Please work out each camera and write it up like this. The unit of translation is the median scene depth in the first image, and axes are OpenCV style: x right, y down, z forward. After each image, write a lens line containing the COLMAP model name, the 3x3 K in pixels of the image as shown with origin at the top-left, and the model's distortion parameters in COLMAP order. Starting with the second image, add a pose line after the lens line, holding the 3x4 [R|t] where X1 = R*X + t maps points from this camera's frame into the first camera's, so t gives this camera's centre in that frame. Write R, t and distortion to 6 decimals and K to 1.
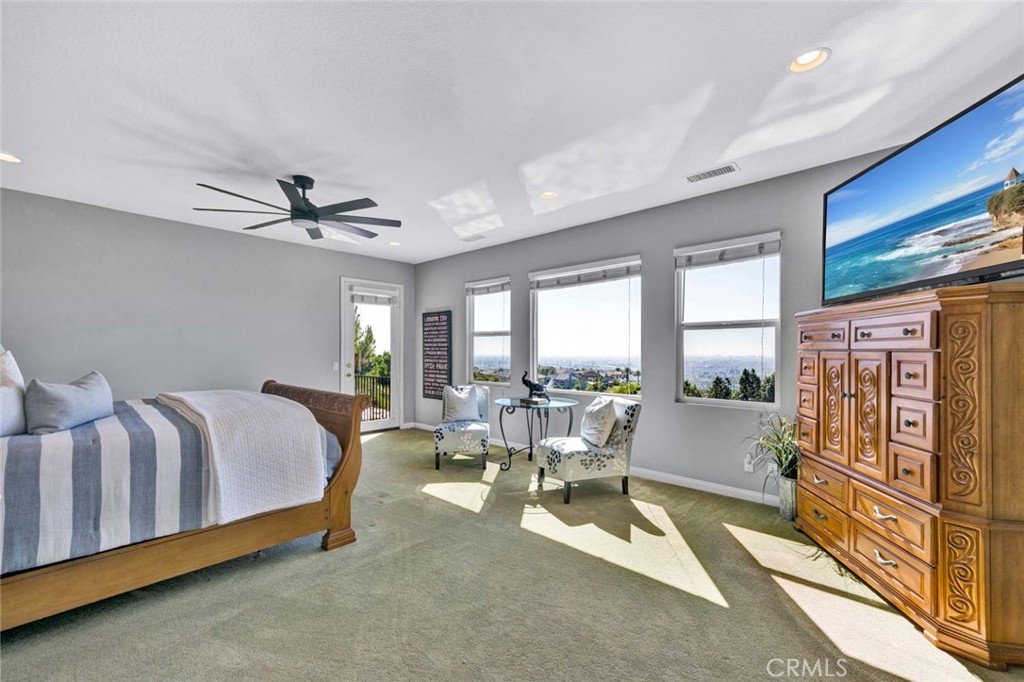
lens RADIAL K [[420.6, 0, 511.8], [0, 420.6, 355.9], [0, 0, 1]] dist [0.000090, 0.000020]
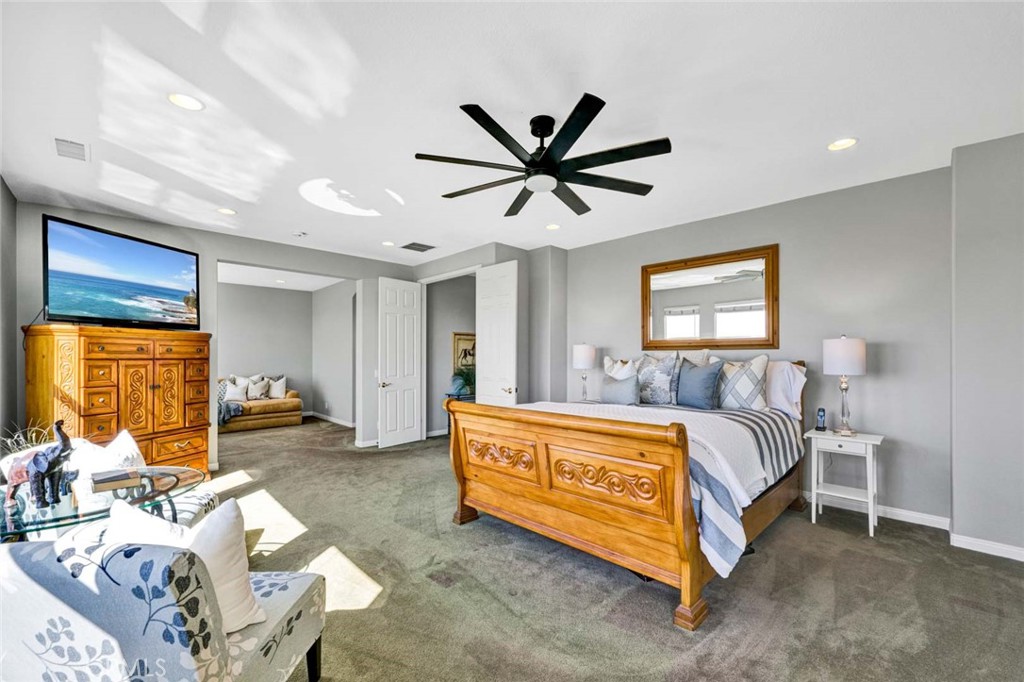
lens RADIAL K [[420.6, 0, 511.8], [0, 420.6, 355.9], [0, 0, 1]] dist [0.000090, 0.000020]
pose [[-0.998806, -0.000294, 0.048857, -0.562923], [-0.000190, 0.999998, 0.002117, -0.055195], [-0.048857, 0.002105, -0.998804, 2.549918]]
